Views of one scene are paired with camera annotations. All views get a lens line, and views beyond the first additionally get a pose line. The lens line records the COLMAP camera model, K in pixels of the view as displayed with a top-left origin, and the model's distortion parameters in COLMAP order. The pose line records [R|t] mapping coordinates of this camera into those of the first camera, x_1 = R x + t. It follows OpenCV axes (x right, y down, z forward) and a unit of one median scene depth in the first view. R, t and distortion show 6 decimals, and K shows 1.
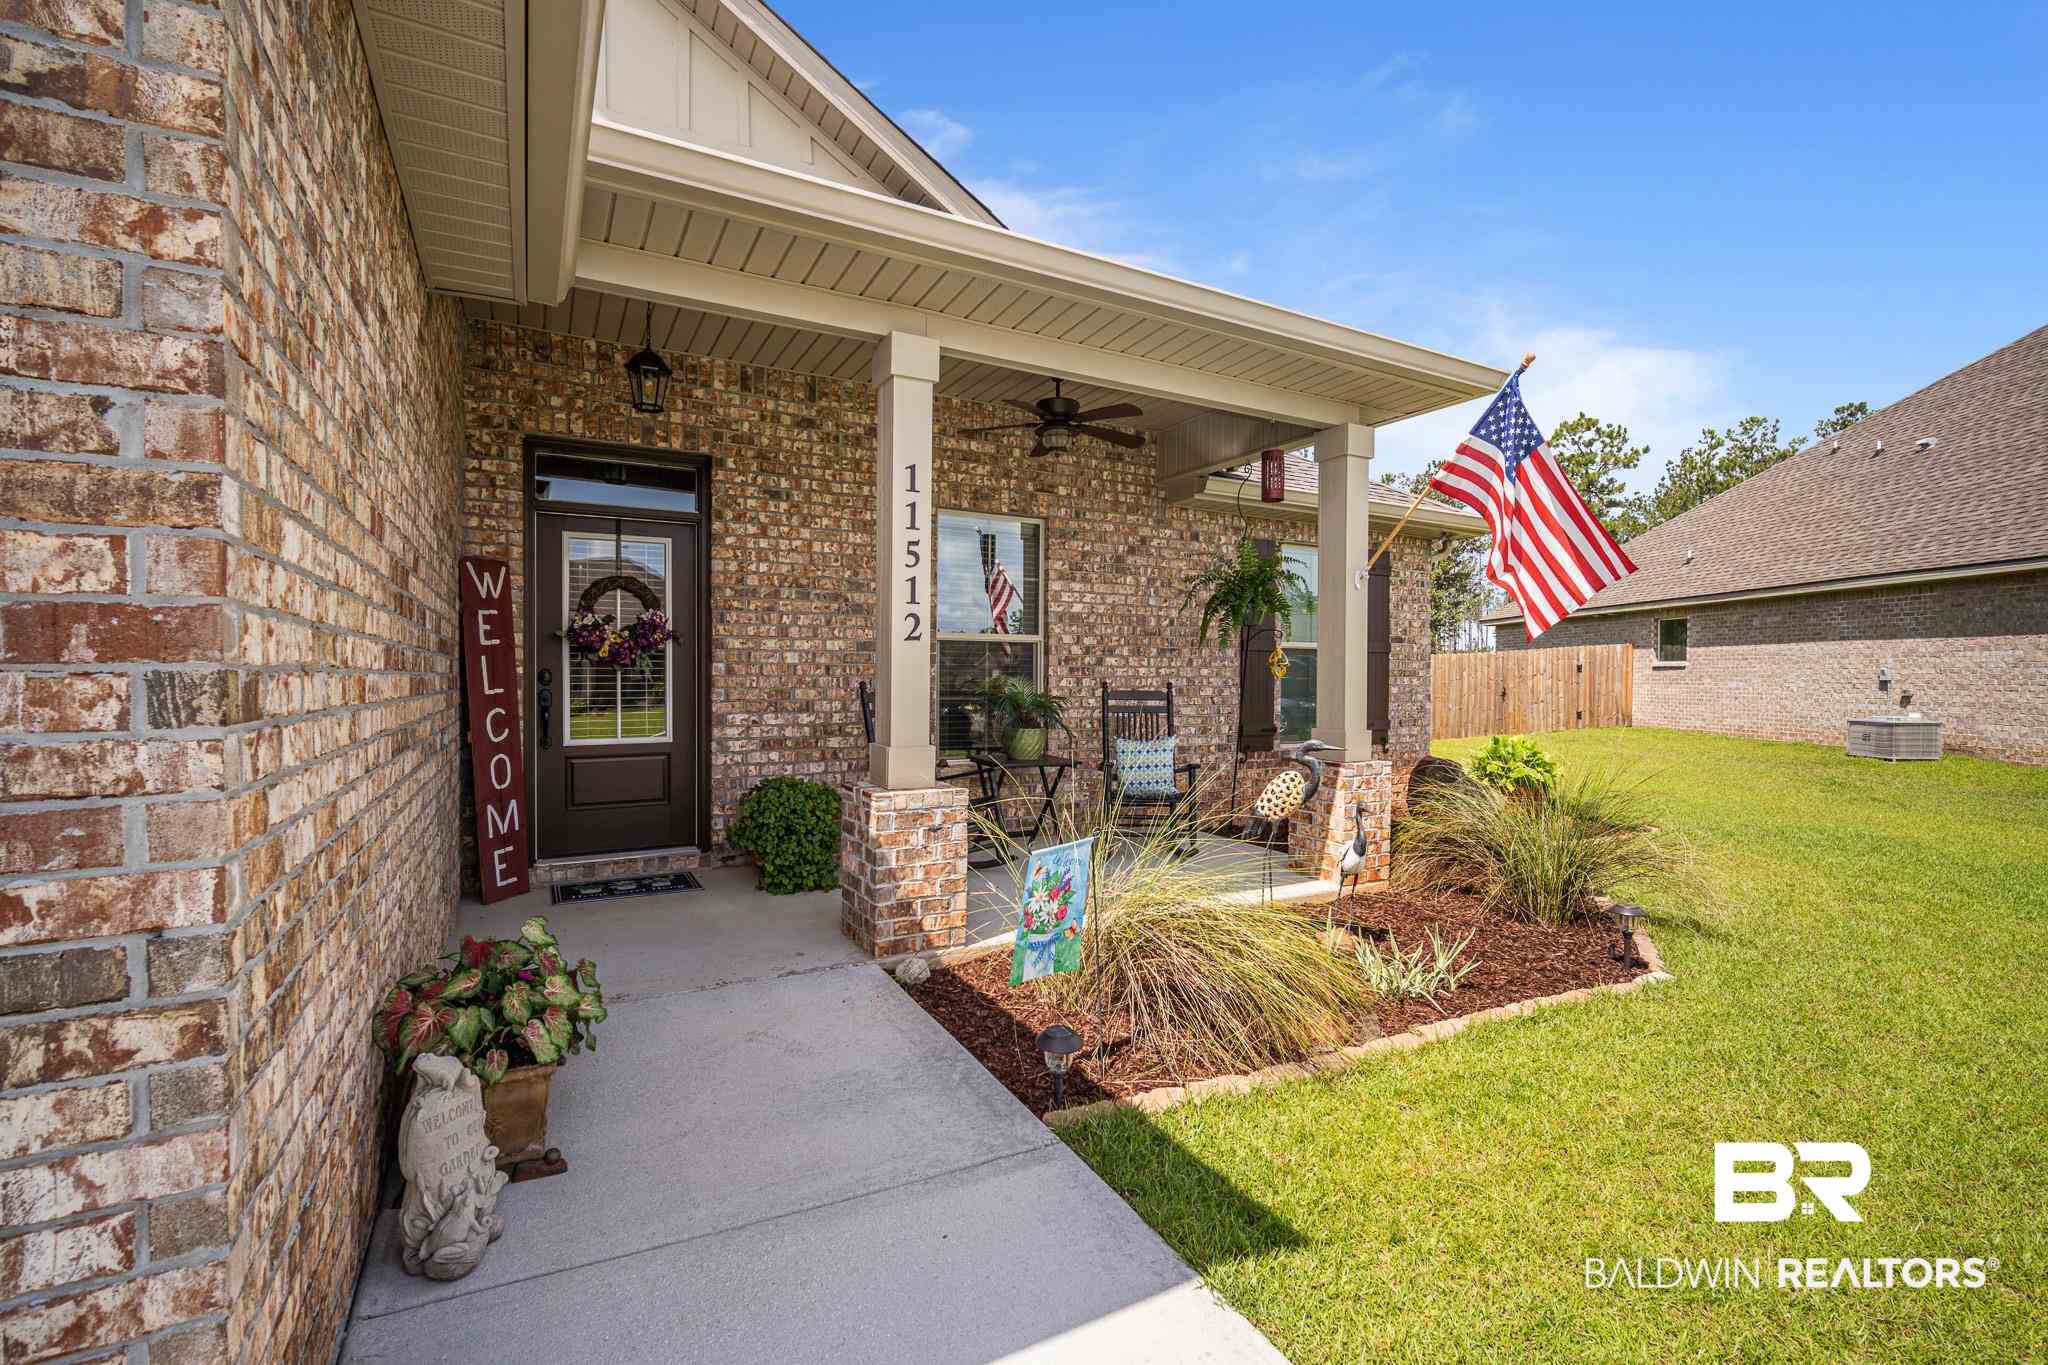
lens RADIAL K [[891.0, 0, 1021.4], [0, 891.0, 682.5], [0, 0, 1]] dist [-0.009882, 0.001698]
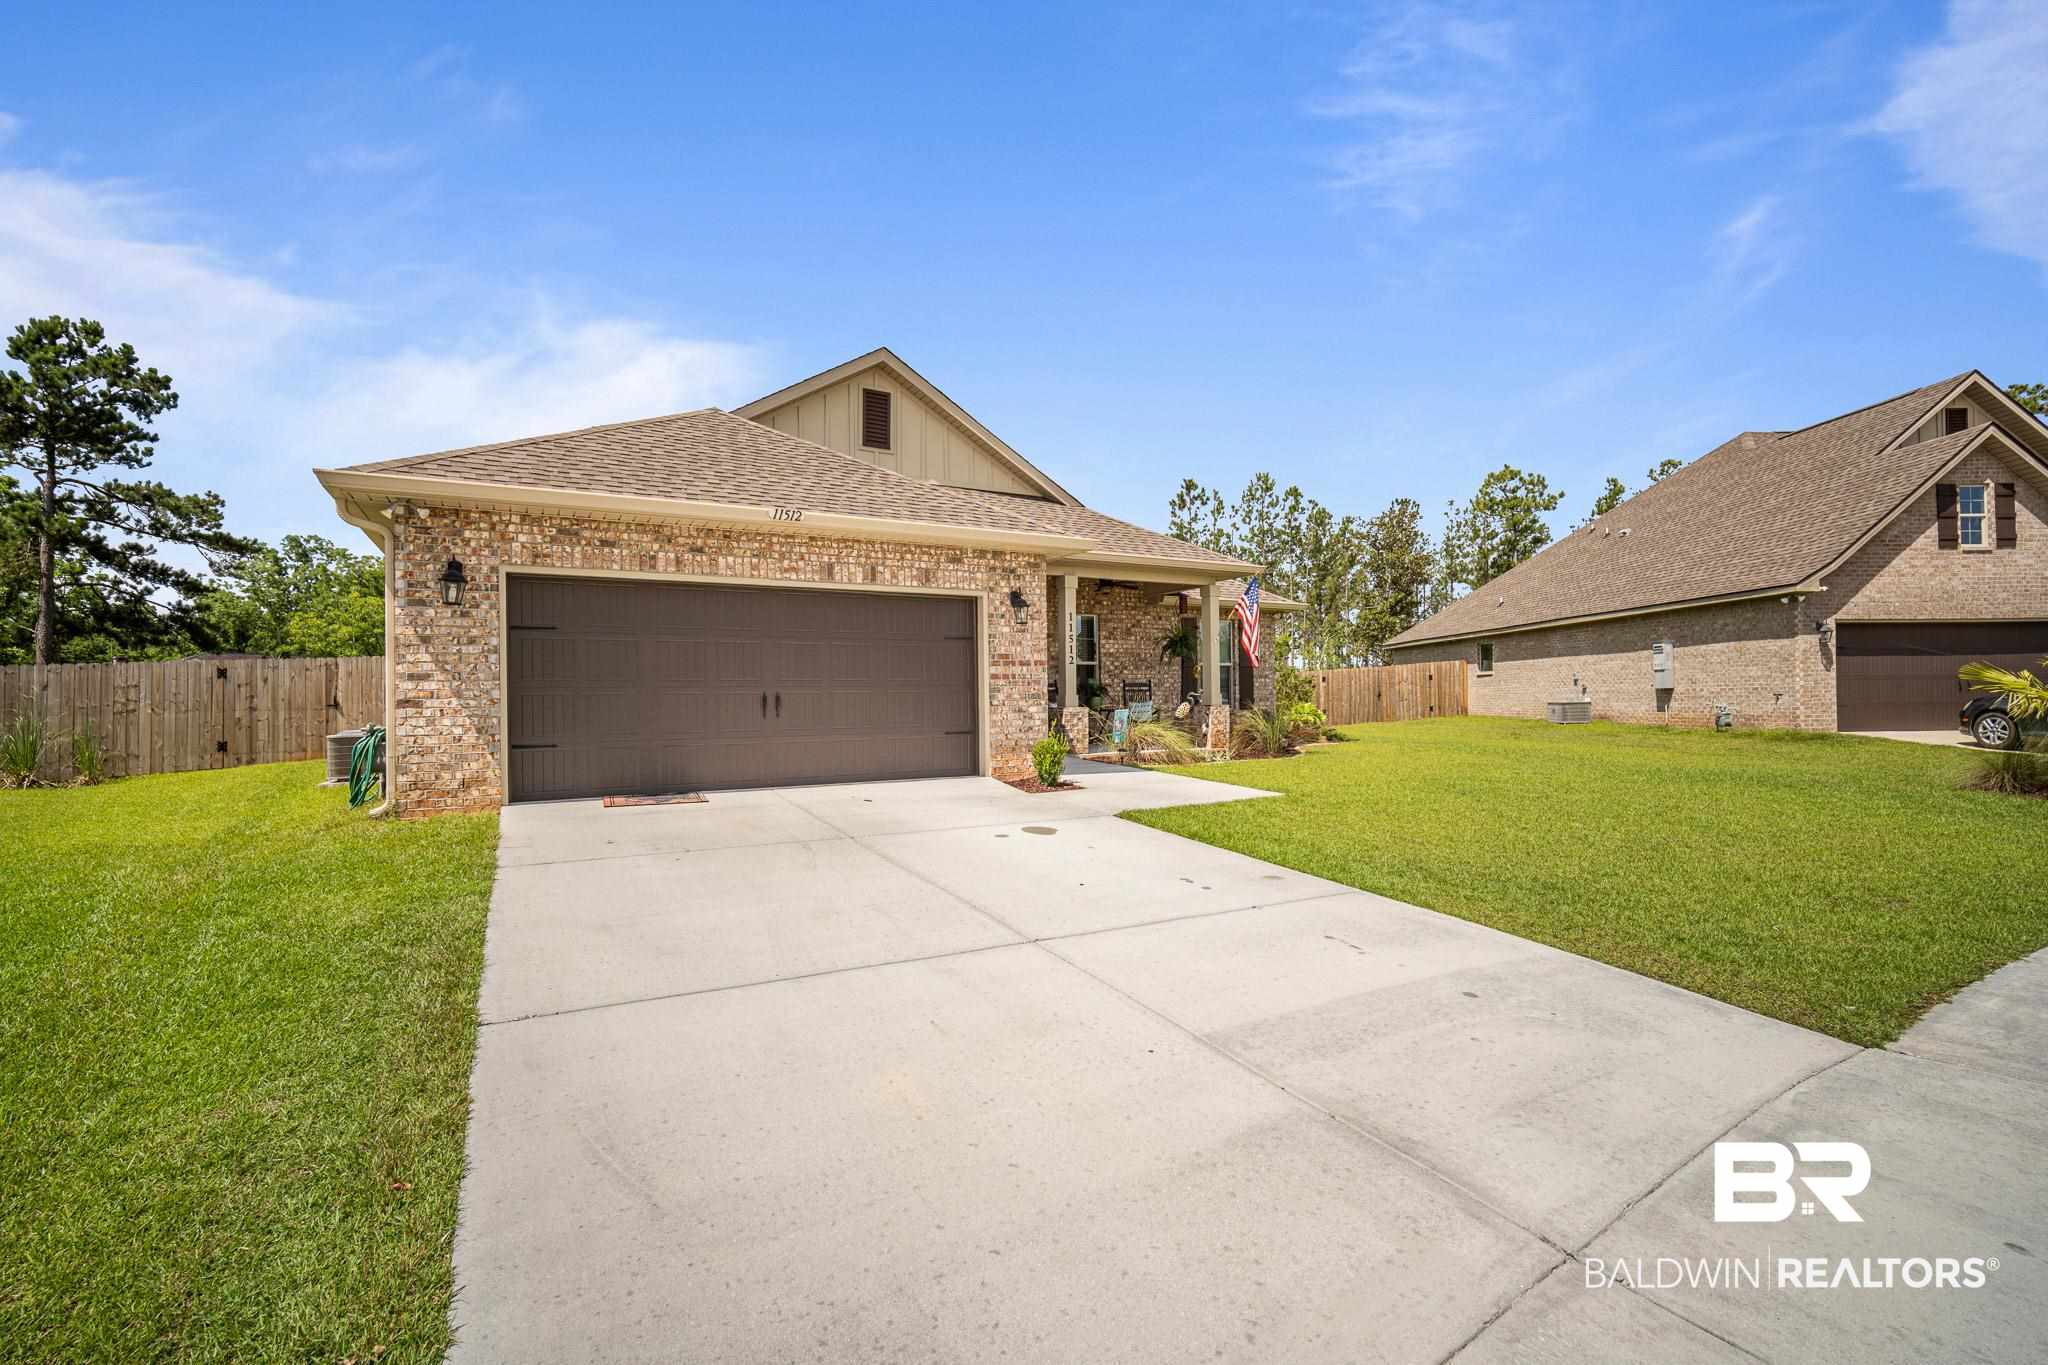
lens RADIAL K [[912.4, 0, 1050.8], [0, 912.4, 688.6], [0, 0, 1]] dist [-0.009617, 0.000197]
pose [[0.999177, -0.017267, 0.036714, -0.199570], [0.018068, 0.999603, -0.021608, 0.073172], [-0.036326, 0.022253, 0.999092, -1.502088]]
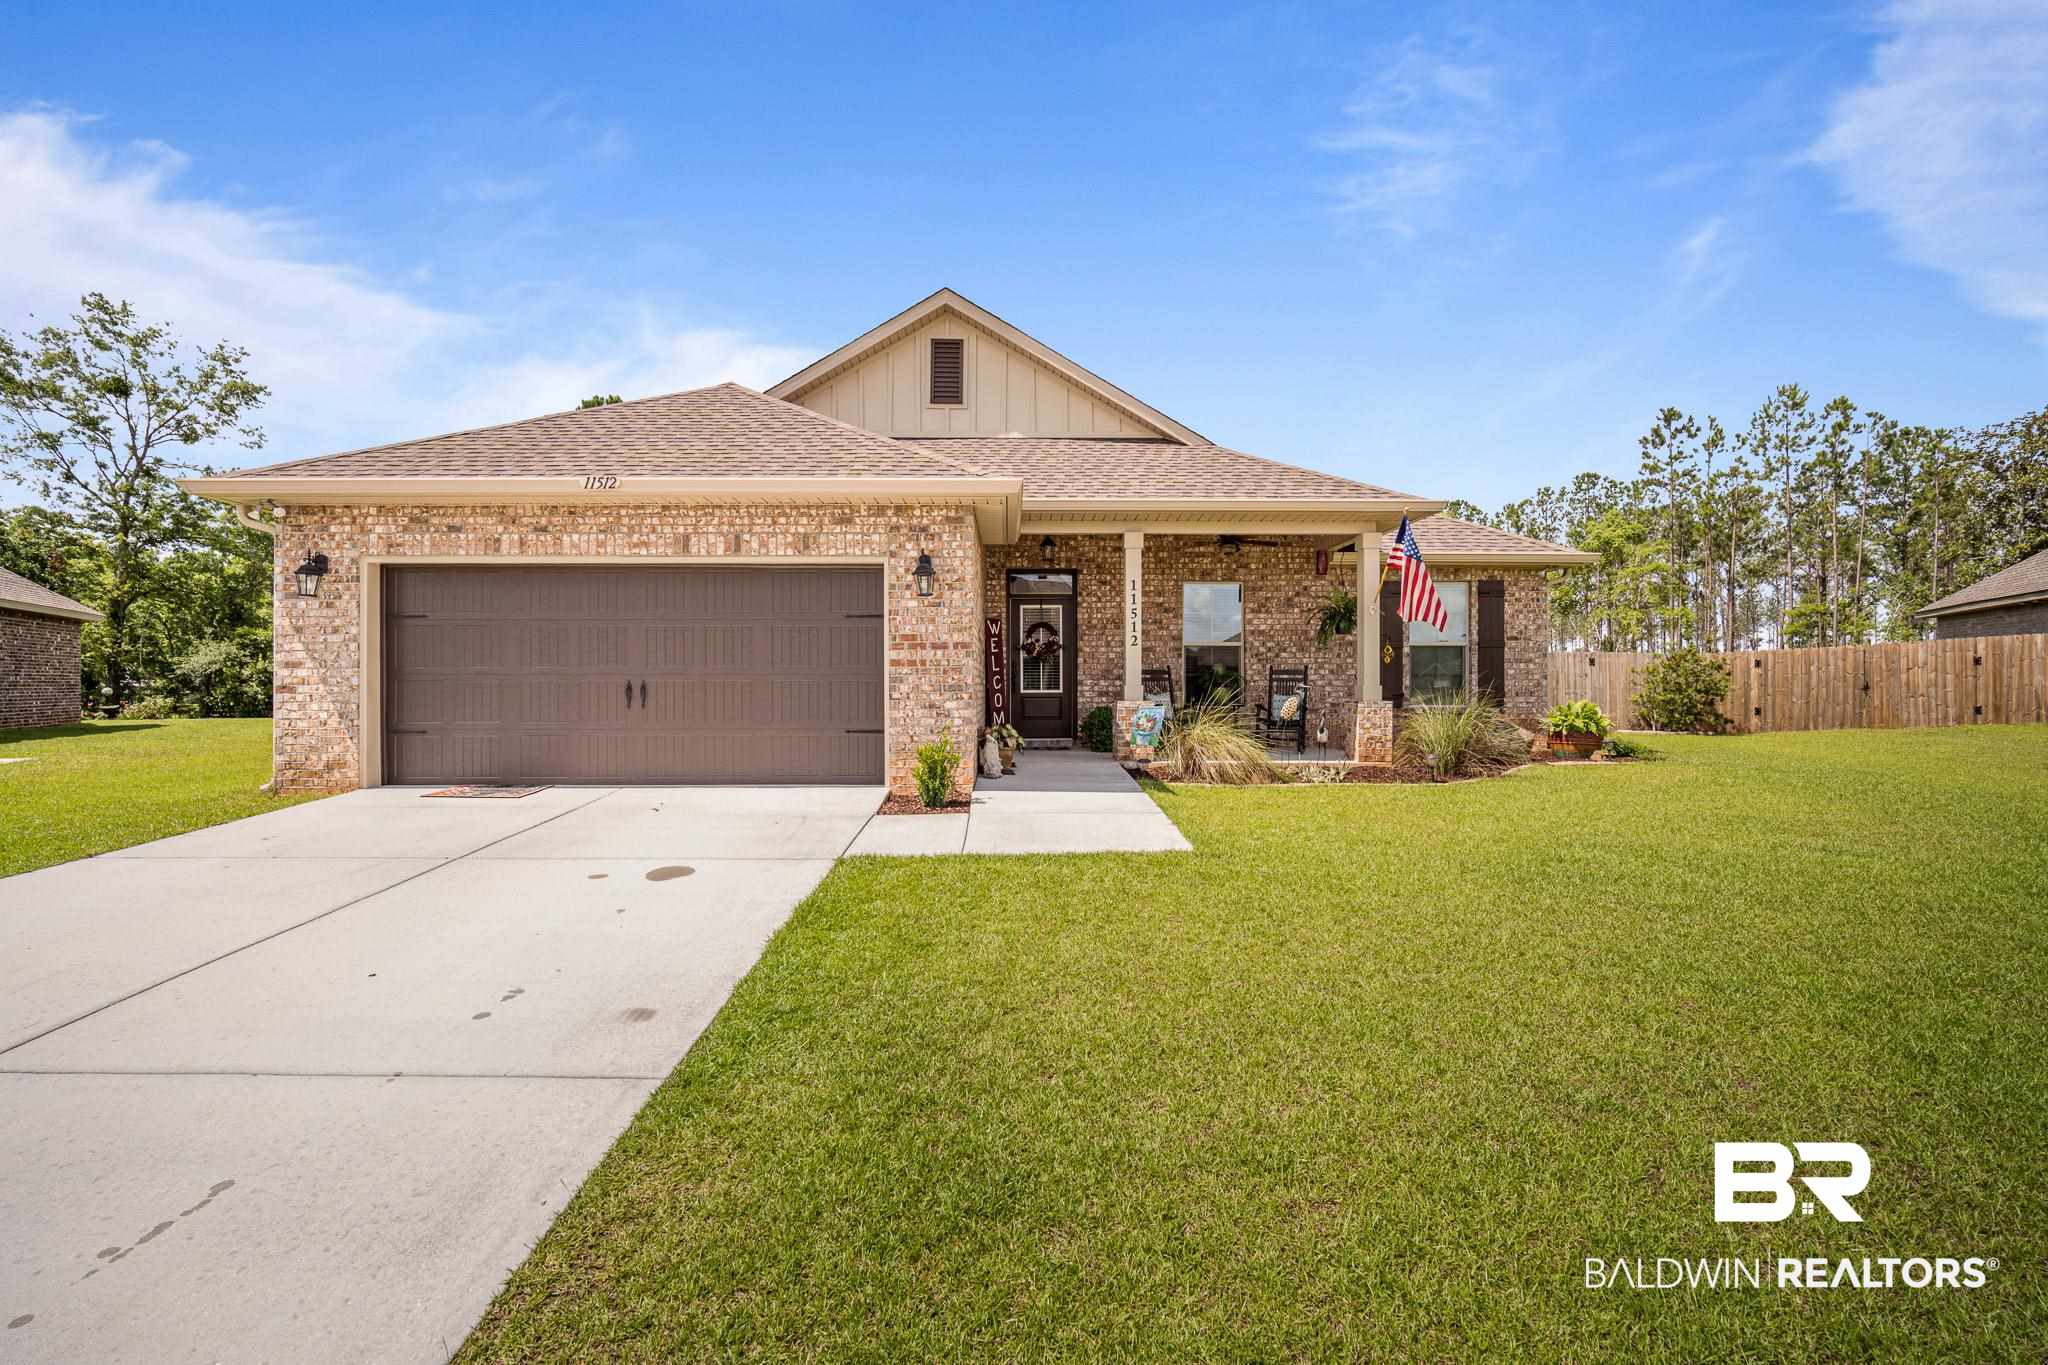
lens RADIAL K [[903.6, 0, 1031.3], [0, 903.6, 687.3], [0, 0, 1]] dist [-0.009040, 0.000222]
pose [[0.885528, -0.004076, -0.464567, 0.521738], [0.000239, 0.999965, -0.008316, 0.060278], [0.464585, 0.007253, 0.885499, -0.931061]]
